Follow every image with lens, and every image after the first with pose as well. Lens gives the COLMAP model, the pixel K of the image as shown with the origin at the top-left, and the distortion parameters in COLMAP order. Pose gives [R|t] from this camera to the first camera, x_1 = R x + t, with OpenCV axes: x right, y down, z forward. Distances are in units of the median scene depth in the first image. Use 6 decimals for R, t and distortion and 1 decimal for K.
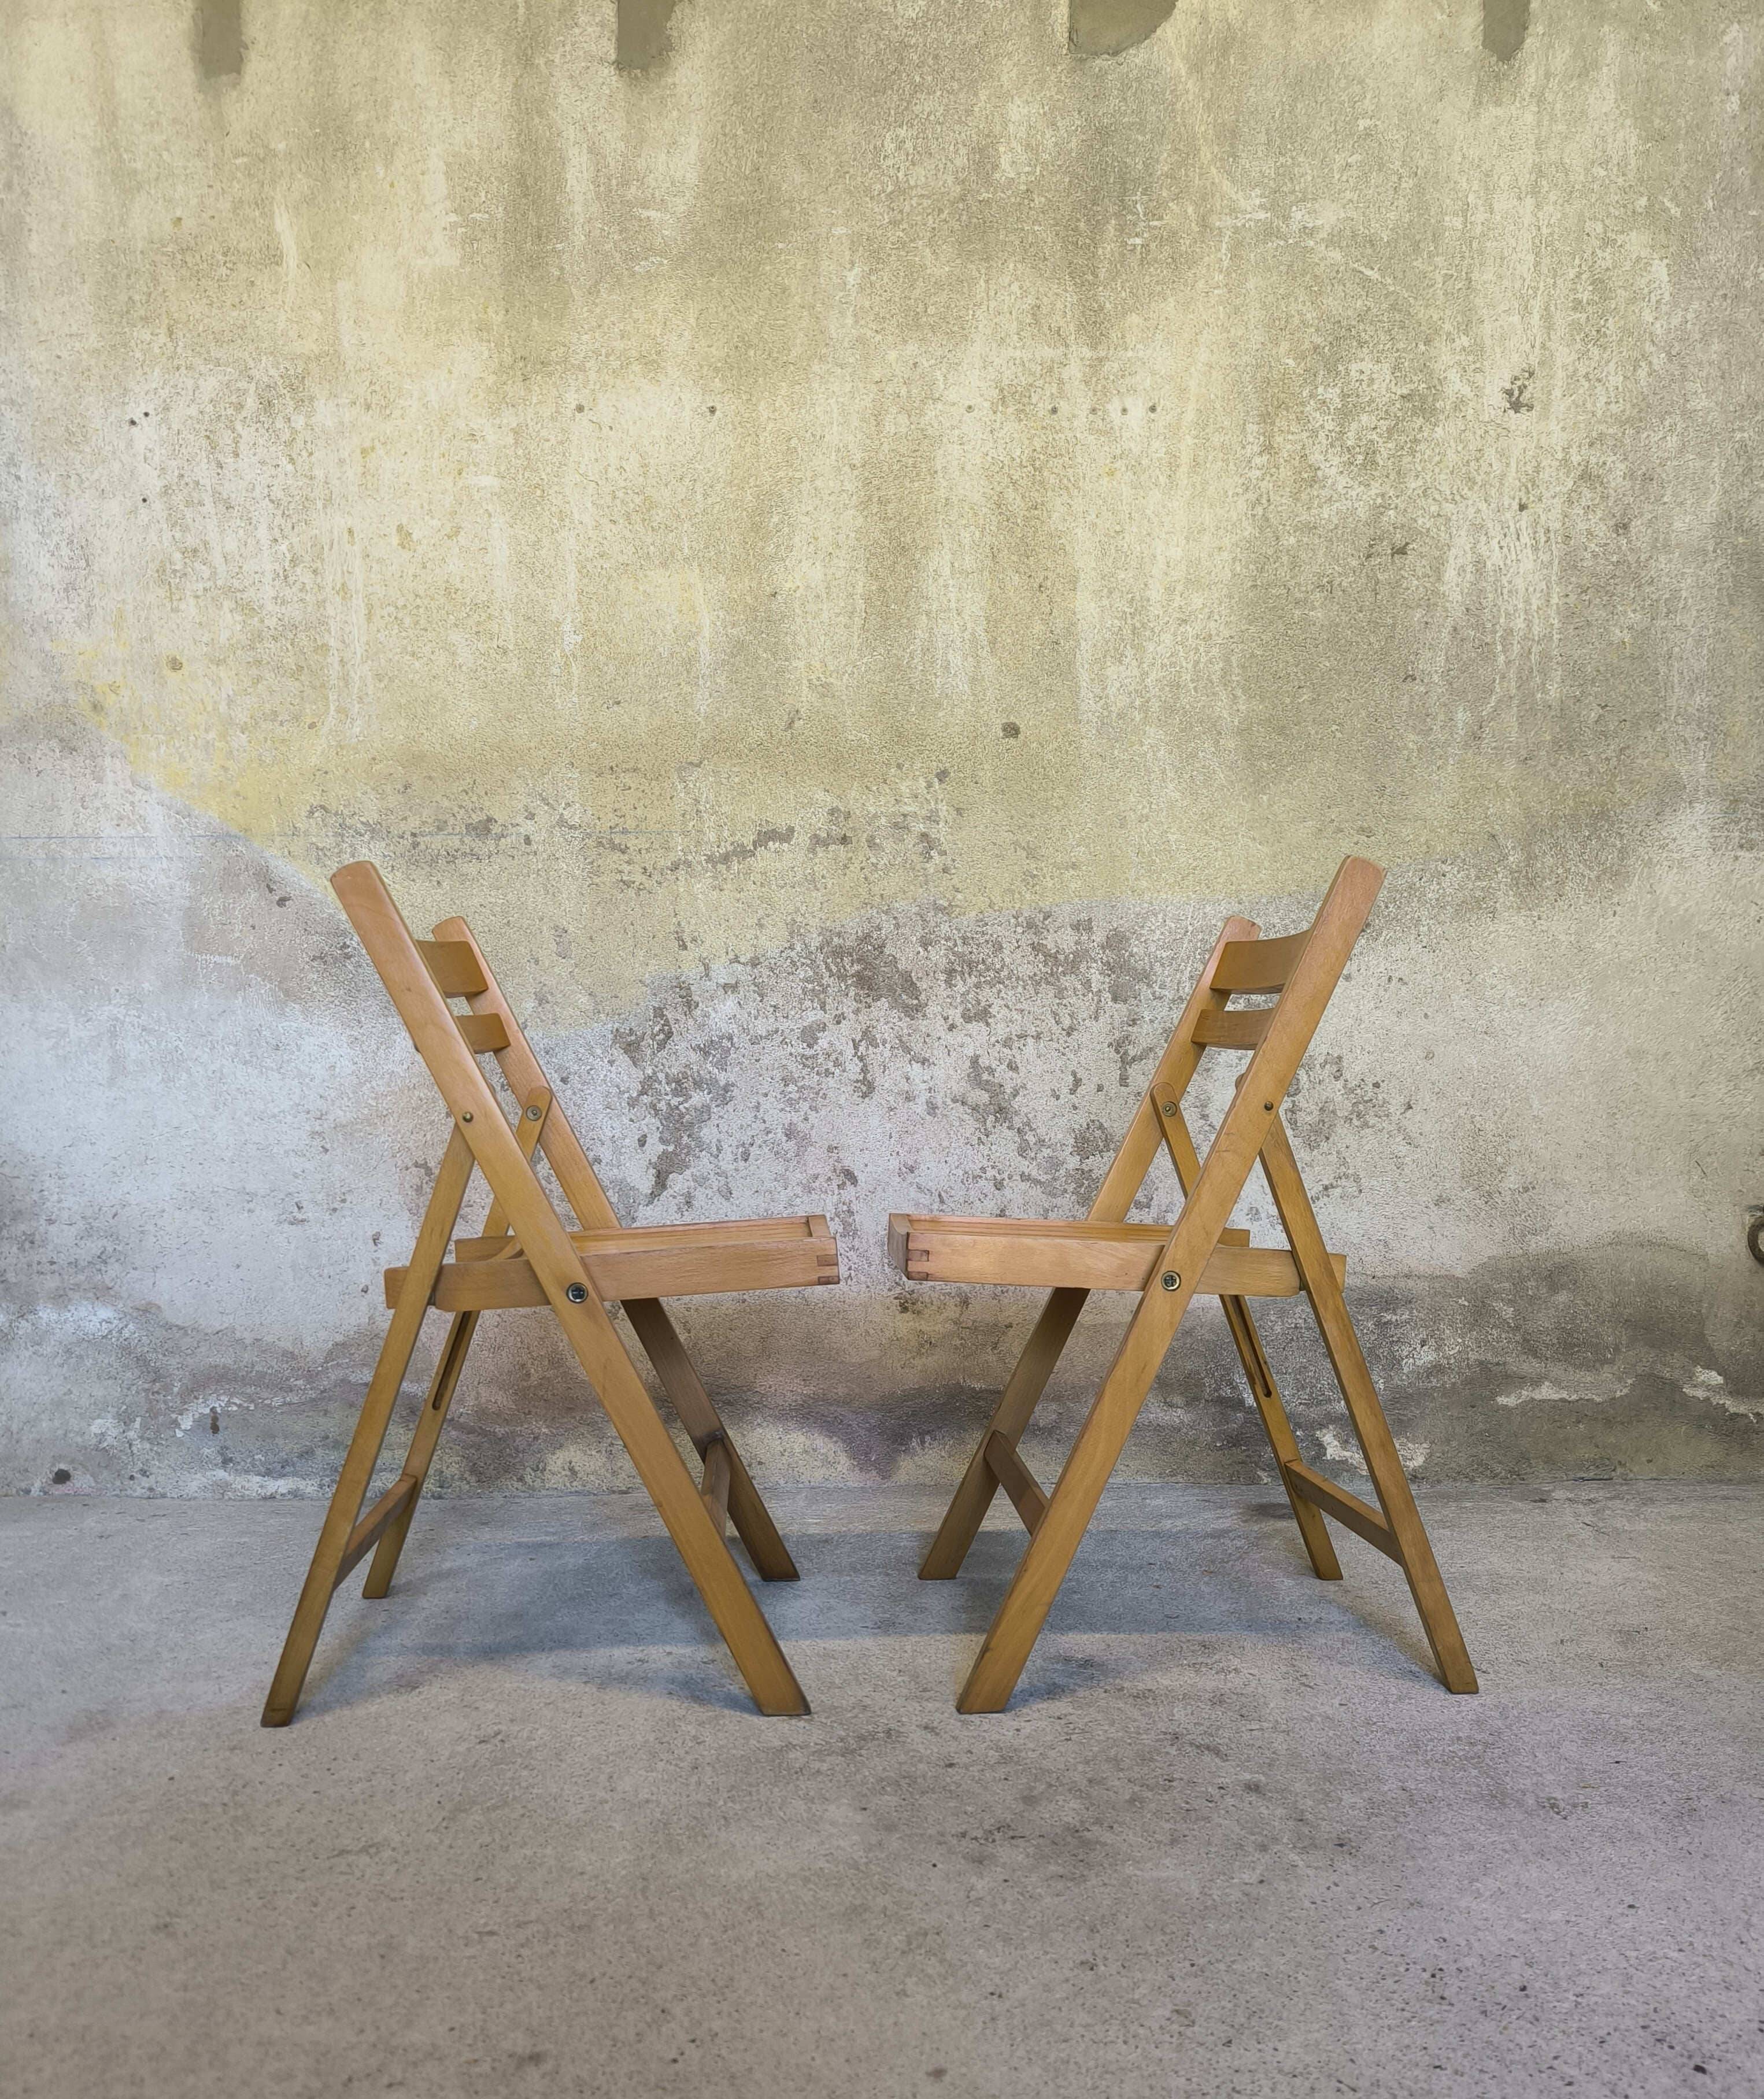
lens RADIAL K [[1660.6, 0, 882.1], [0, 1660.6, 1163.5], [0, 0, 1]] dist [0.055336, -0.019062]
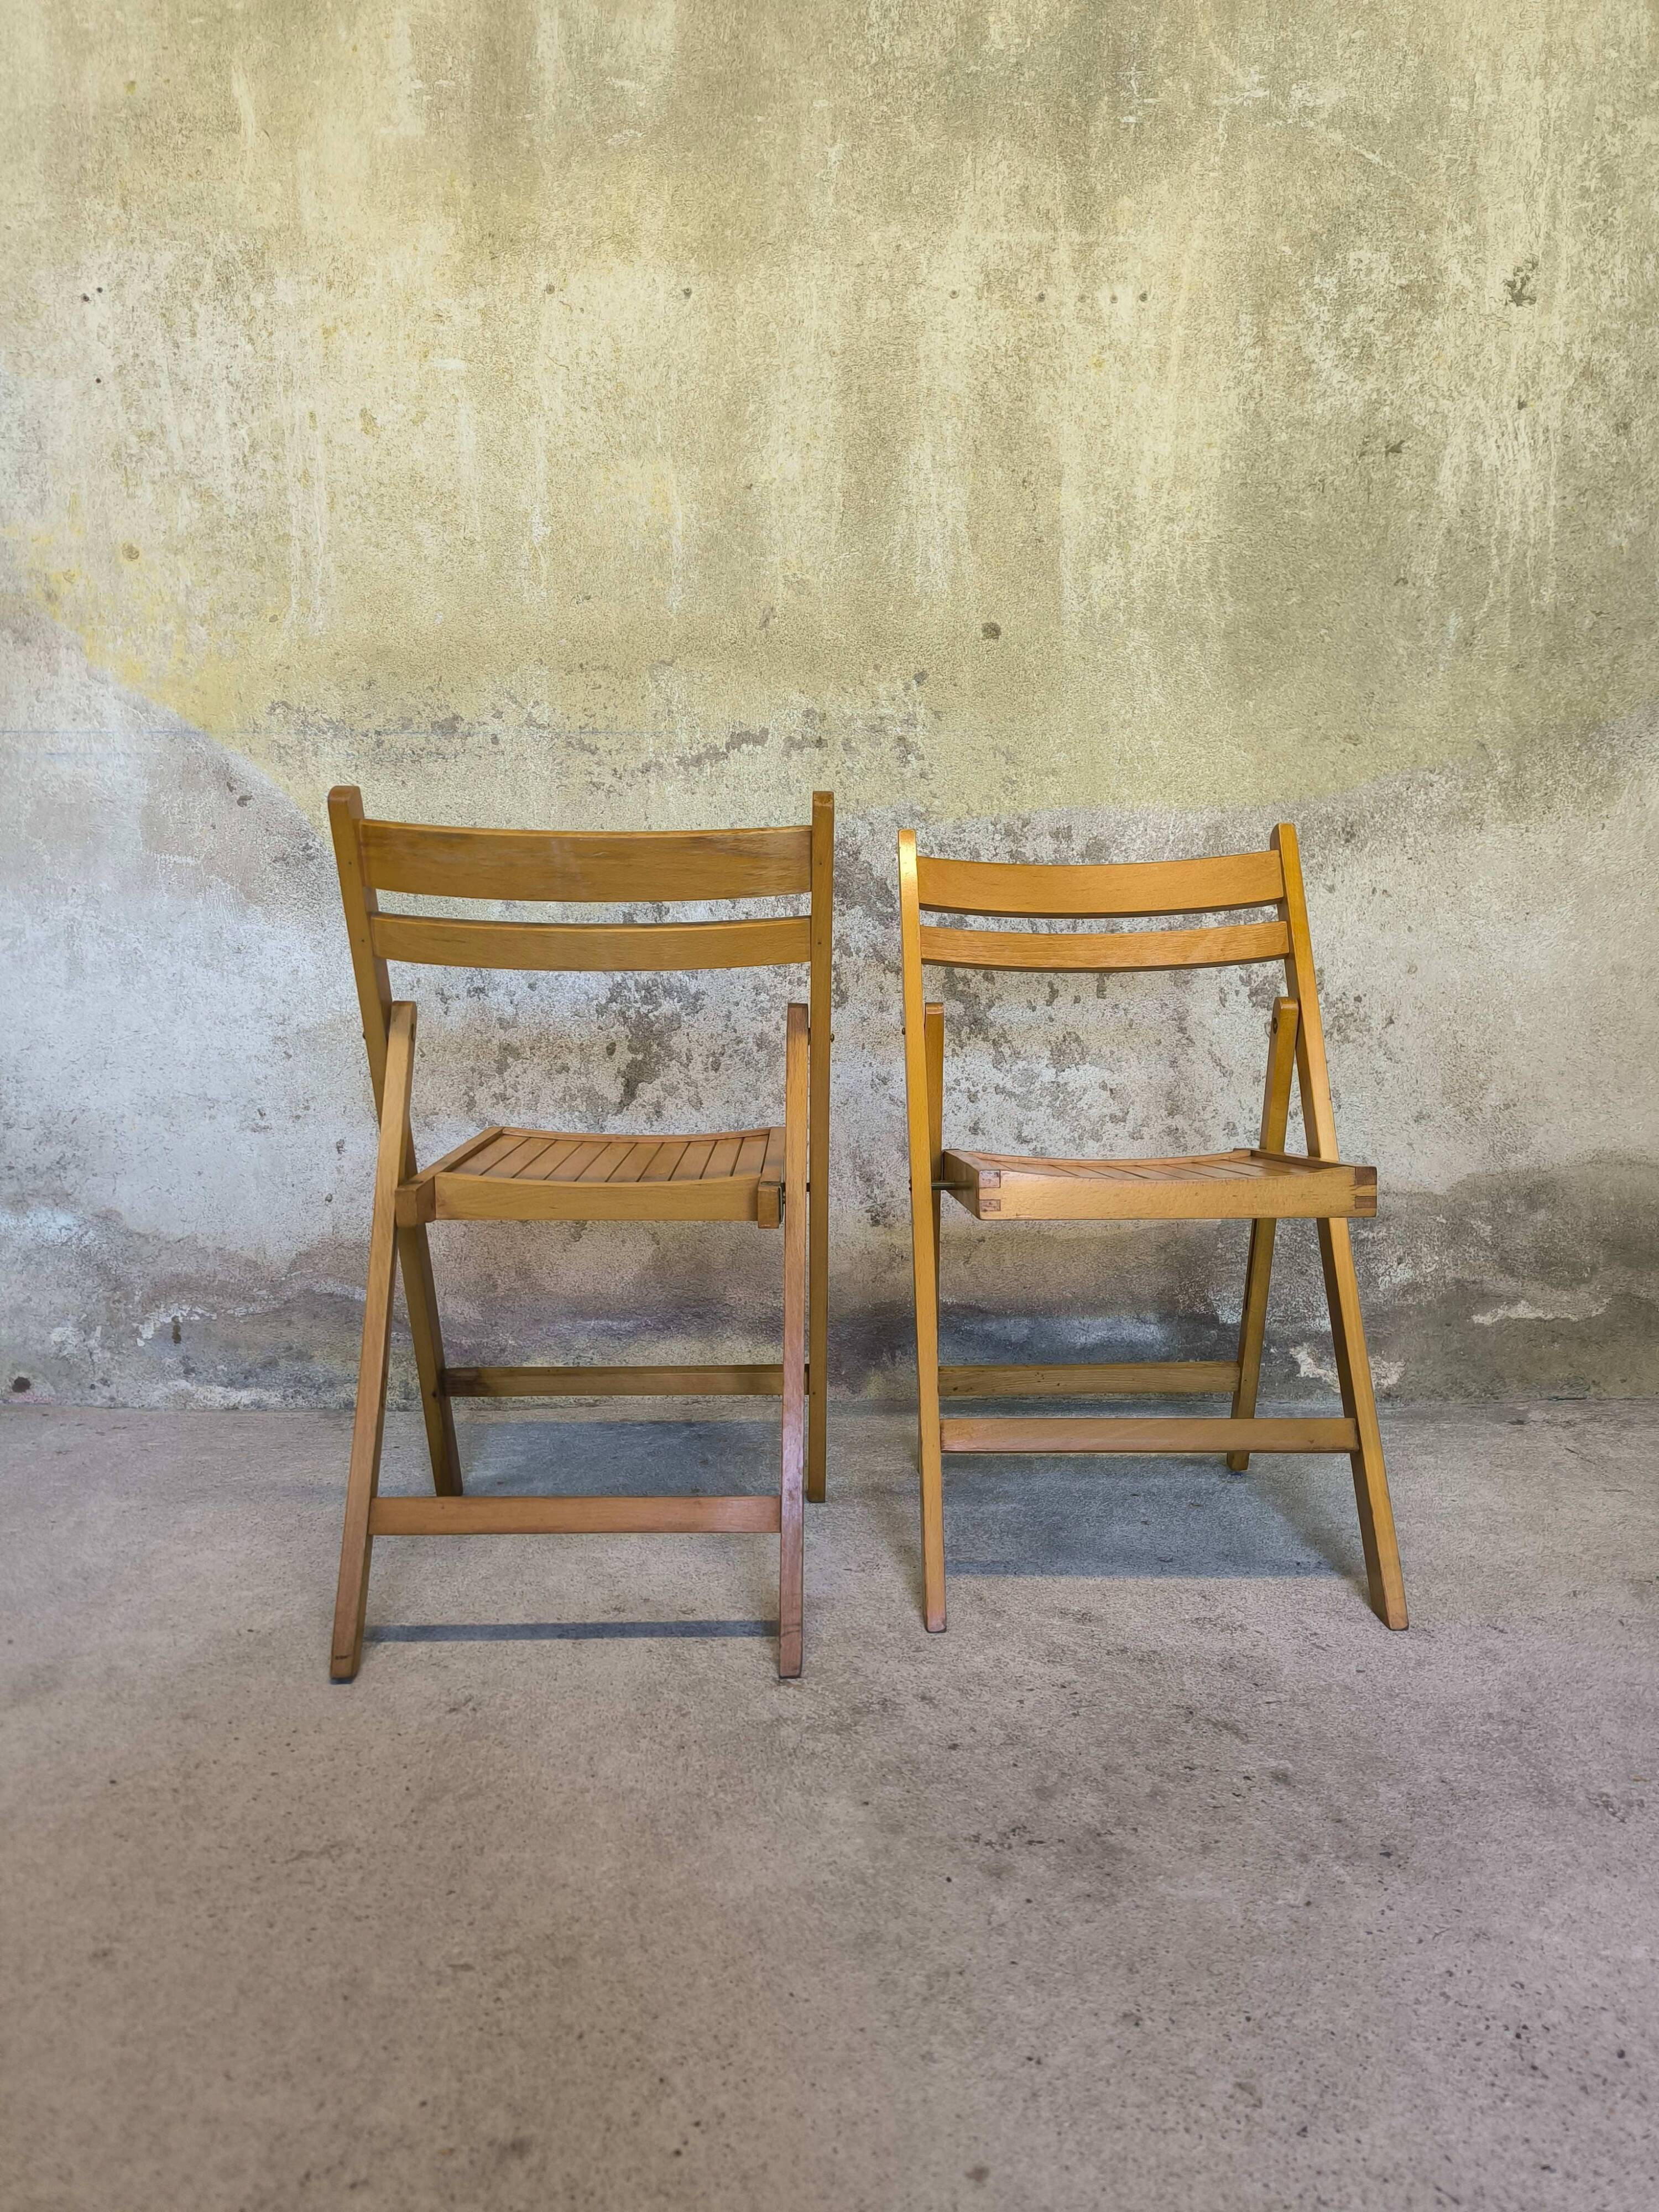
lens RADIAL K [[1553.6, 0, 827.7], [0, 1553.6, 1096.3], [0, 0, 1]] dist [0.049273, -0.019618]
pose [[0.999931, 0.009195, 0.007355, -0.022802], [-0.009450, 0.999326, 0.035463, -0.019697], [-0.007024, -0.035530, 0.999344, 0.079344]]
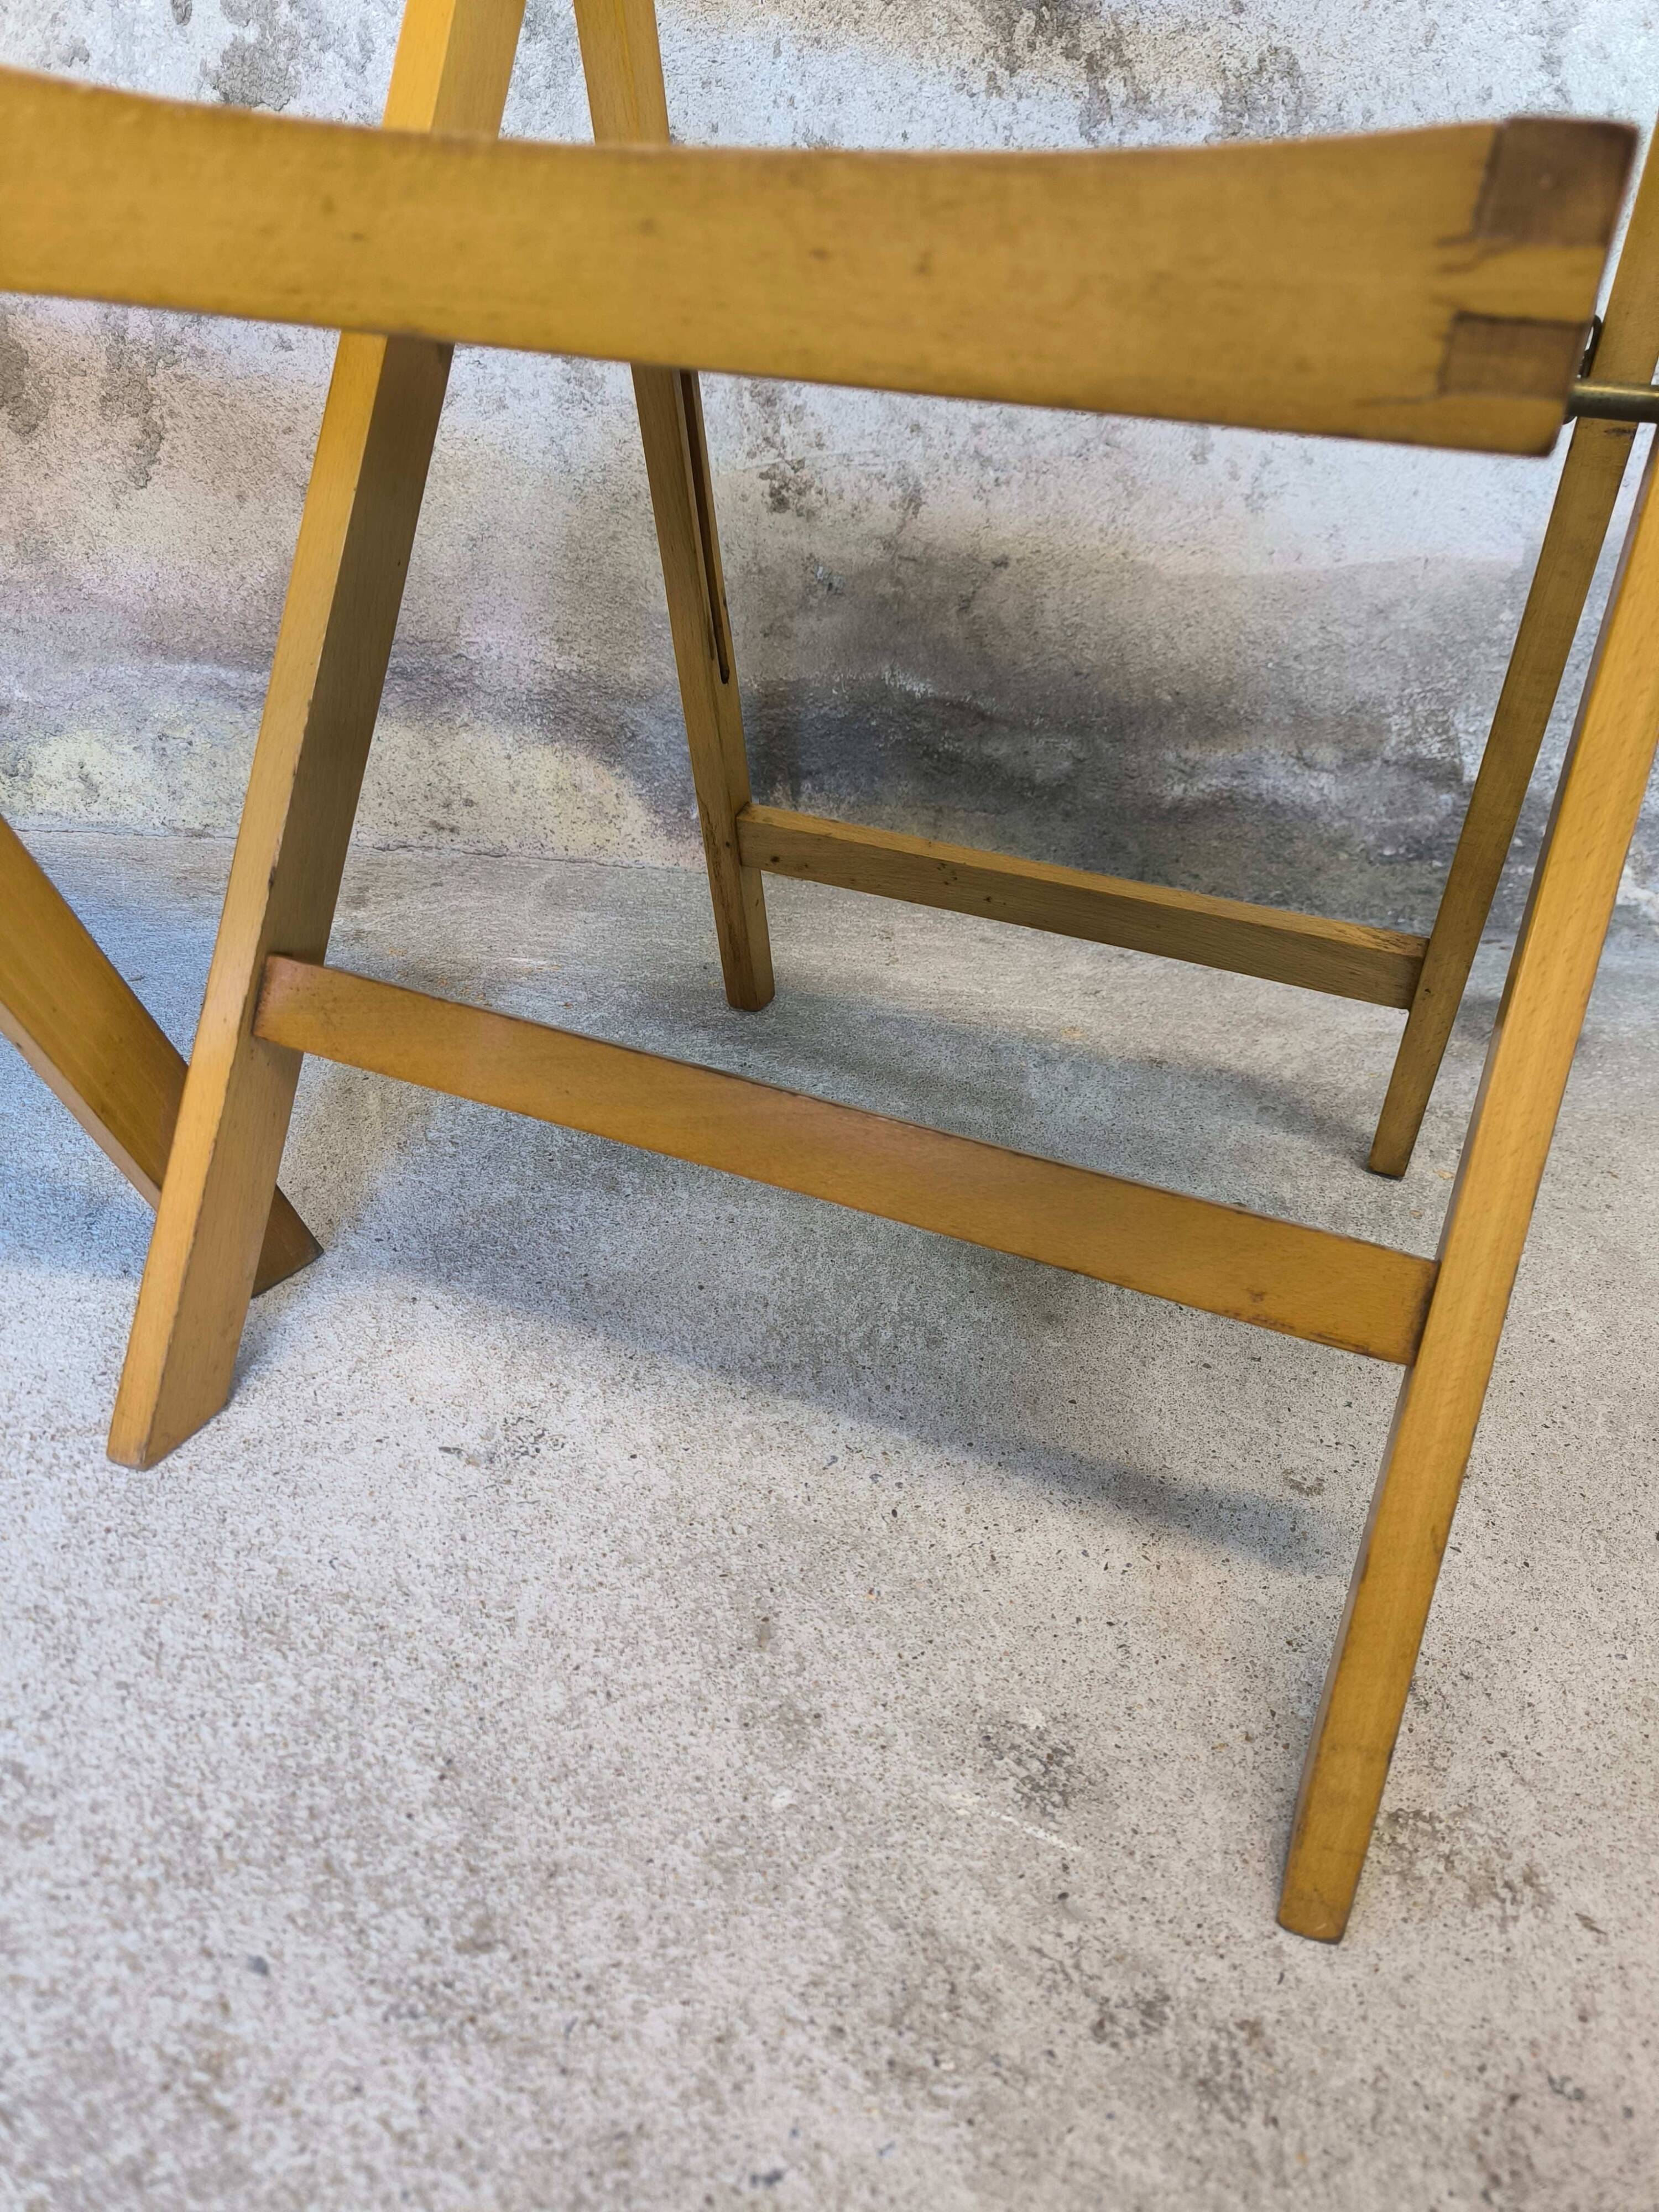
lens RADIAL K [[1558.5, 0, 825.2], [0, 1558.5, 1117.0], [0, 0, 1]] dist [0.038465, -0.034782]
pose [[0.994923, 0.099845, -0.012589, 0.048347], [-0.083123, 0.885848, 0.456468, 0.038986], [0.056728, -0.453104, 0.889651, 0.534860]]
